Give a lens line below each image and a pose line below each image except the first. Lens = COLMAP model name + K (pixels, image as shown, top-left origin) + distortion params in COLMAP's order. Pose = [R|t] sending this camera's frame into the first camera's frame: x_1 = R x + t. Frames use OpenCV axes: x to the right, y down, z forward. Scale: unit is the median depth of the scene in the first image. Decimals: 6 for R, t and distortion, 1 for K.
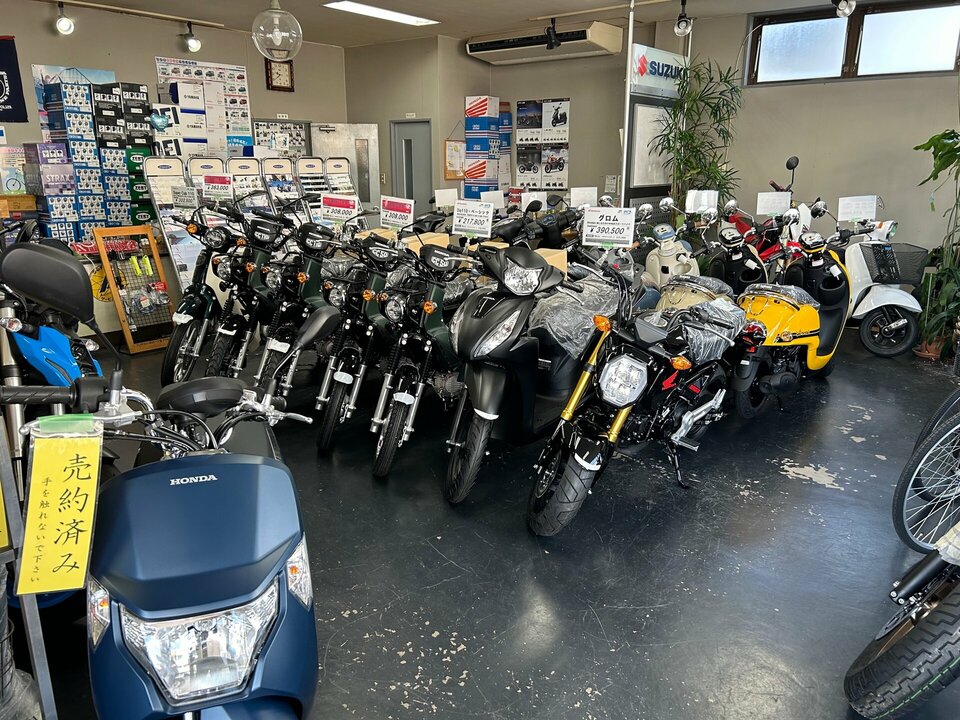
lens RADIAL K [[727.4, 0, 480.0], [0, 727.4, 360.0], [0, 0, 1]] dist [0.039287, -0.041274]
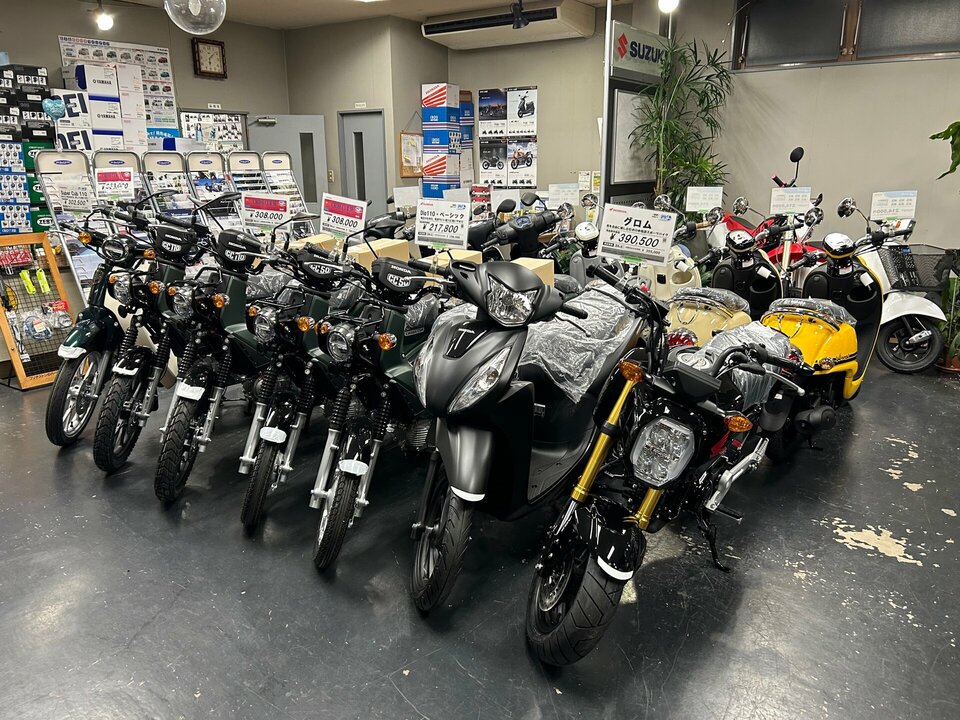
lens RADIAL K [[727.4, 0, 480.0], [0, 727.4, 360.0], [0, 0, 1]] dist [0.039287, -0.041274]
pose [[0.998177, -0.020608, 0.056721, -0.010913], [0.020567, 0.999788, 0.001309, -0.037228], [-0.056736, -0.000140, 0.998389, 0.171462]]
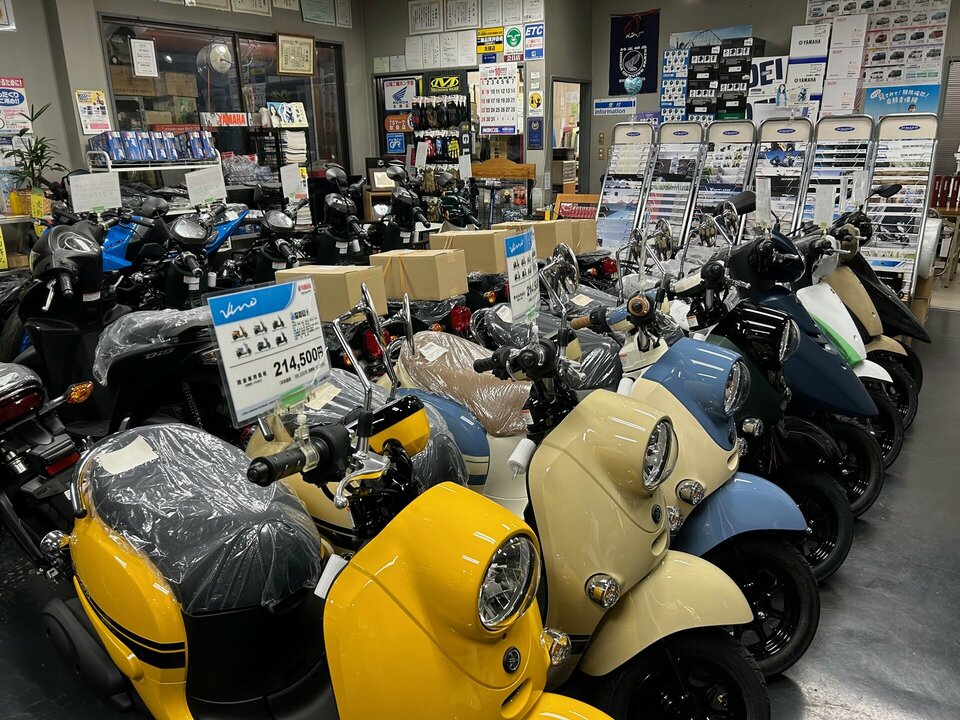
lens RADIAL K [[727.4, 0, 480.0], [0, 727.4, 360.0], [0, 0, 1]] dist [0.039287, -0.041274]
pose [[0.081744, 0.289212, -0.953769, 0.631484], [-0.244090, 0.933637, 0.262187, -0.235188], [0.966301, 0.211373, 0.146913, 0.901551]]
